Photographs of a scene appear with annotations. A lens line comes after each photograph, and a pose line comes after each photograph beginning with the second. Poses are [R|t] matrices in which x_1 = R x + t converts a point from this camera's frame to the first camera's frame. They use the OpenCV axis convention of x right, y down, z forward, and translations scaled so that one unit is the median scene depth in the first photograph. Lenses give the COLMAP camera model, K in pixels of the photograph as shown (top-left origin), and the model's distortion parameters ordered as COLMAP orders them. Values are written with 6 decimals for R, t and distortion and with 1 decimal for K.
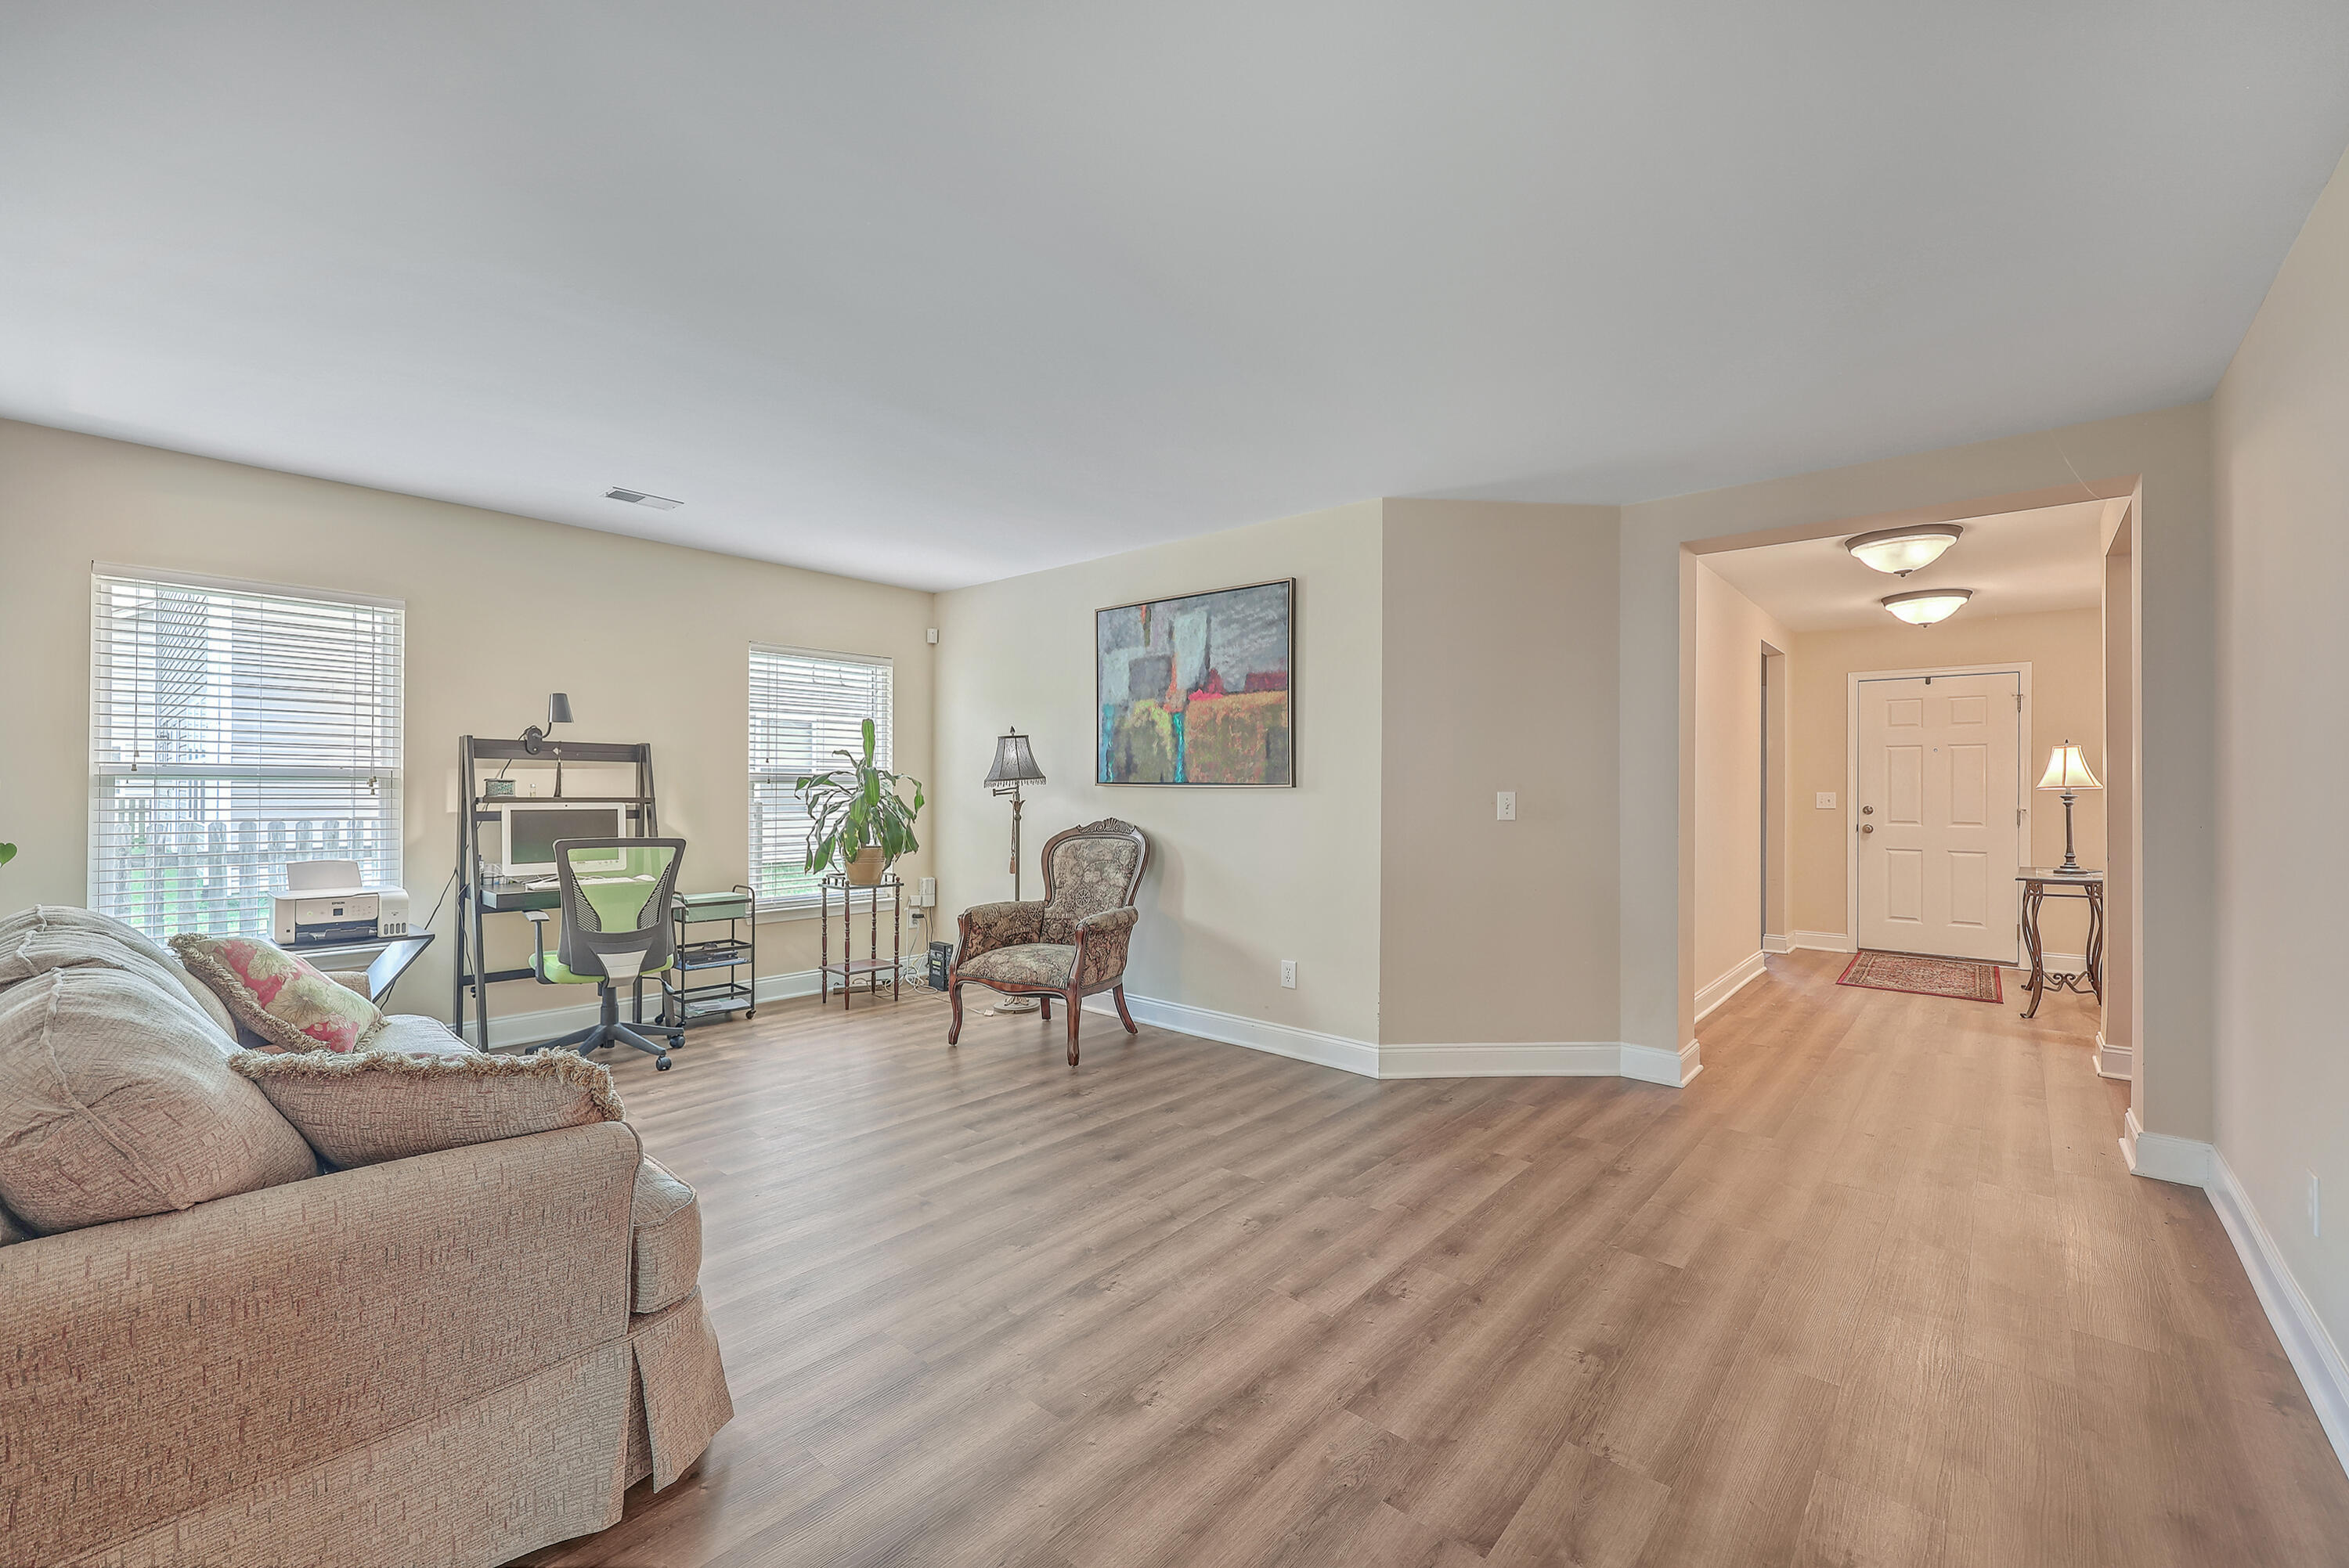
lens RADIAL K [[947.8, 0, 1182.5], [0, 947.8, 773.9], [0, 0, 1]] dist [-0.000207, -0.000114]
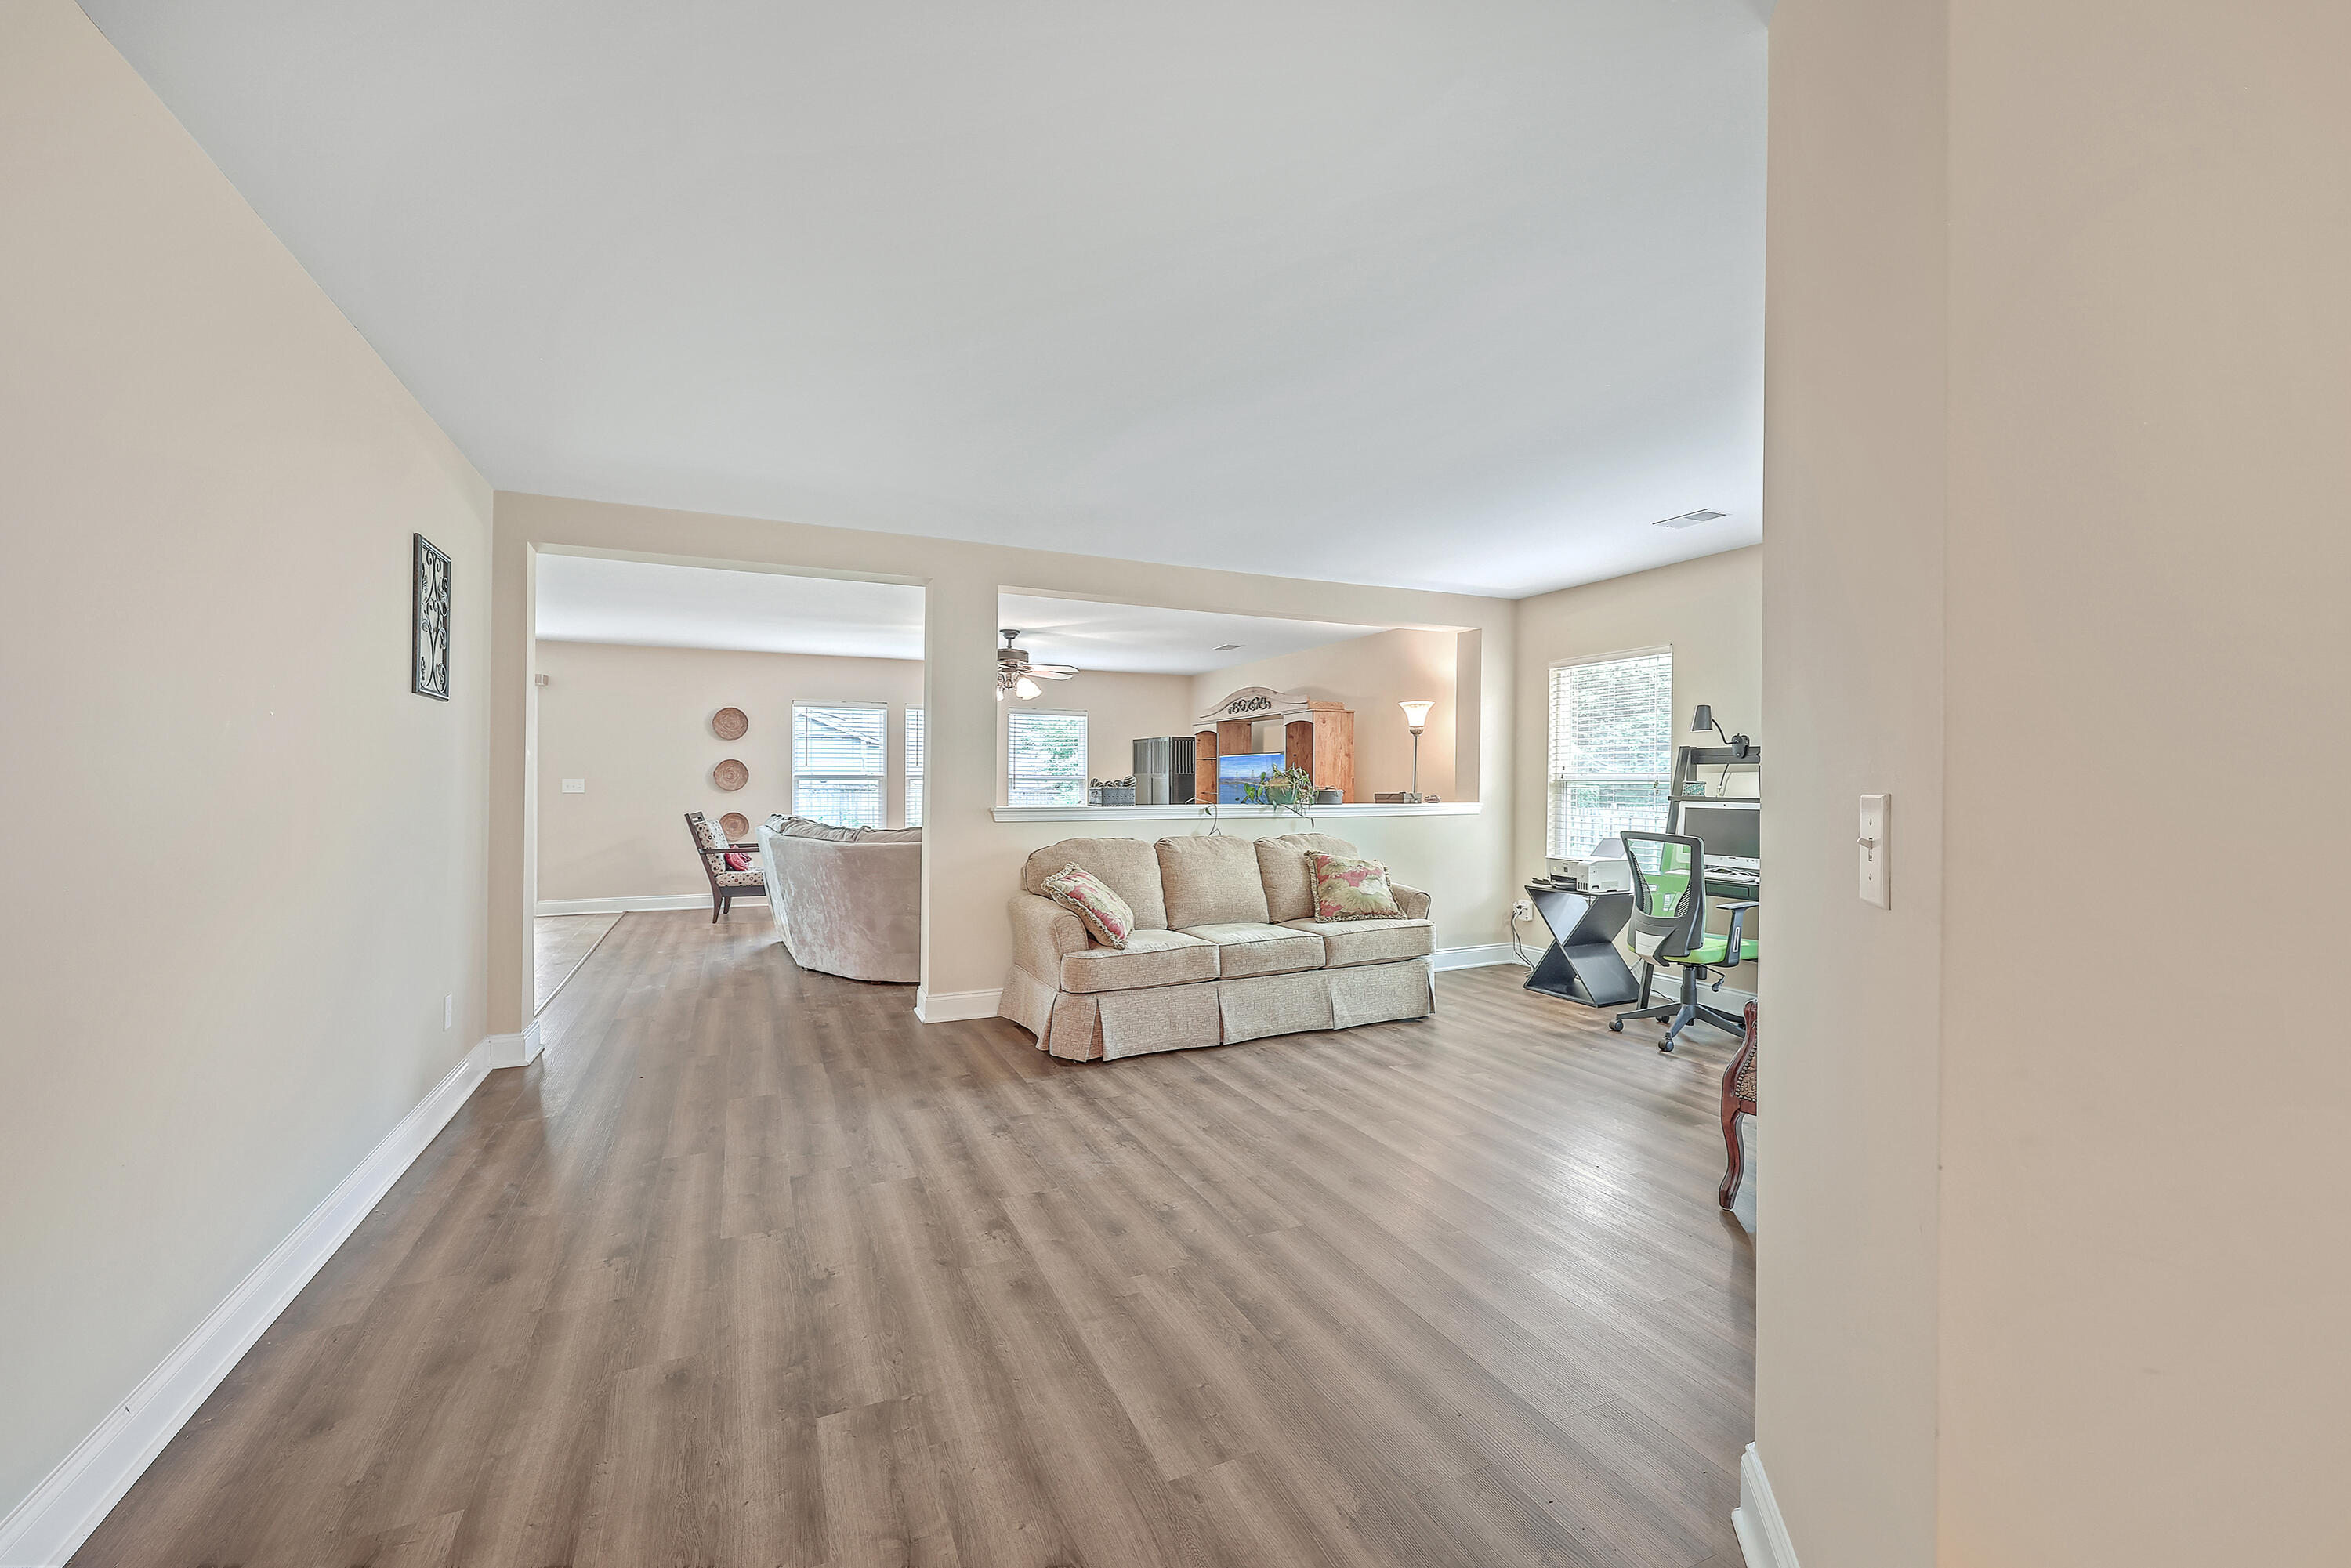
lens RADIAL K [[948.7, 0, 1183.5], [0, 948.7, 773.9], [0, 0, 1]] dist [-0.000207, -0.000114]
pose [[-0.410042, -0.015712, -0.911931, 1.046292], [0.005724, 0.999788, -0.019800, 0.026542], [0.912049, -0.013338, -0.409865, 1.500380]]
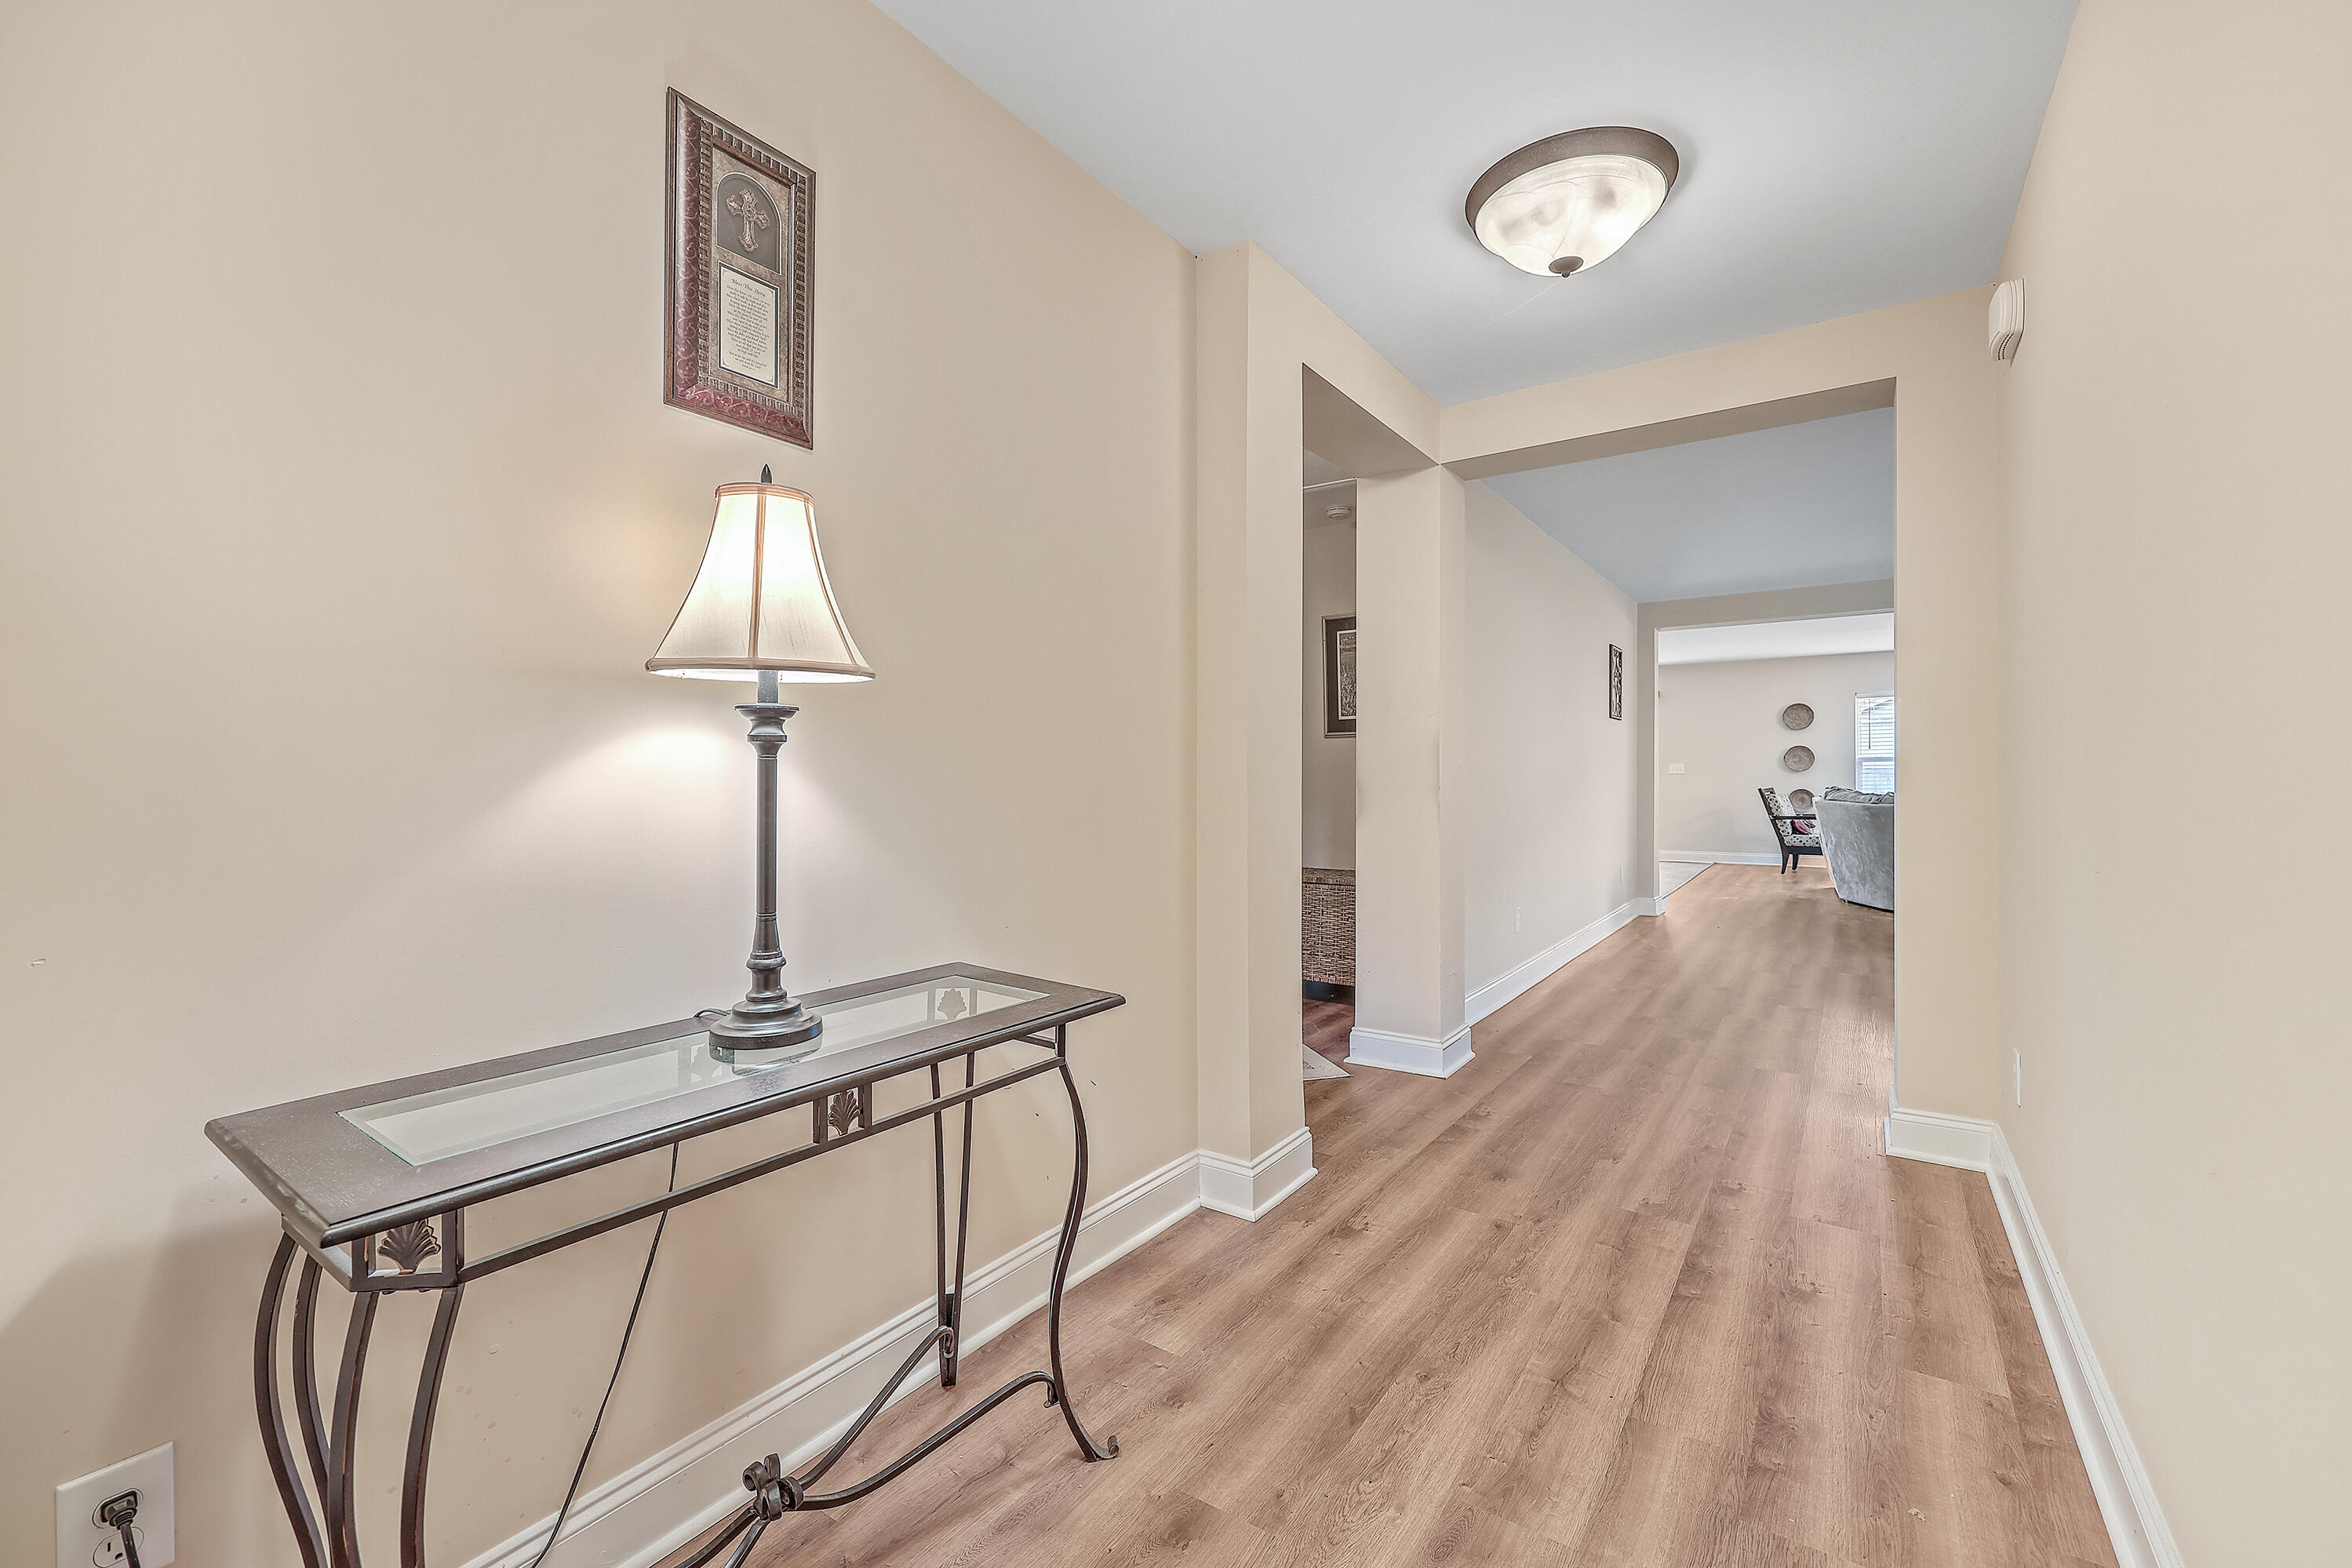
lens RADIAL K [[949.0, 0, 1184.0], [0, 949.0, 773.9], [0, 0, 1]] dist [-0.000207, -0.000114]
pose [[-0.994906, -0.002298, -0.100784, 1.603014], [-0.001007, 0.999917, -0.012858, 0.069729], [0.100805, -0.012691, -0.994825, 2.332801]]
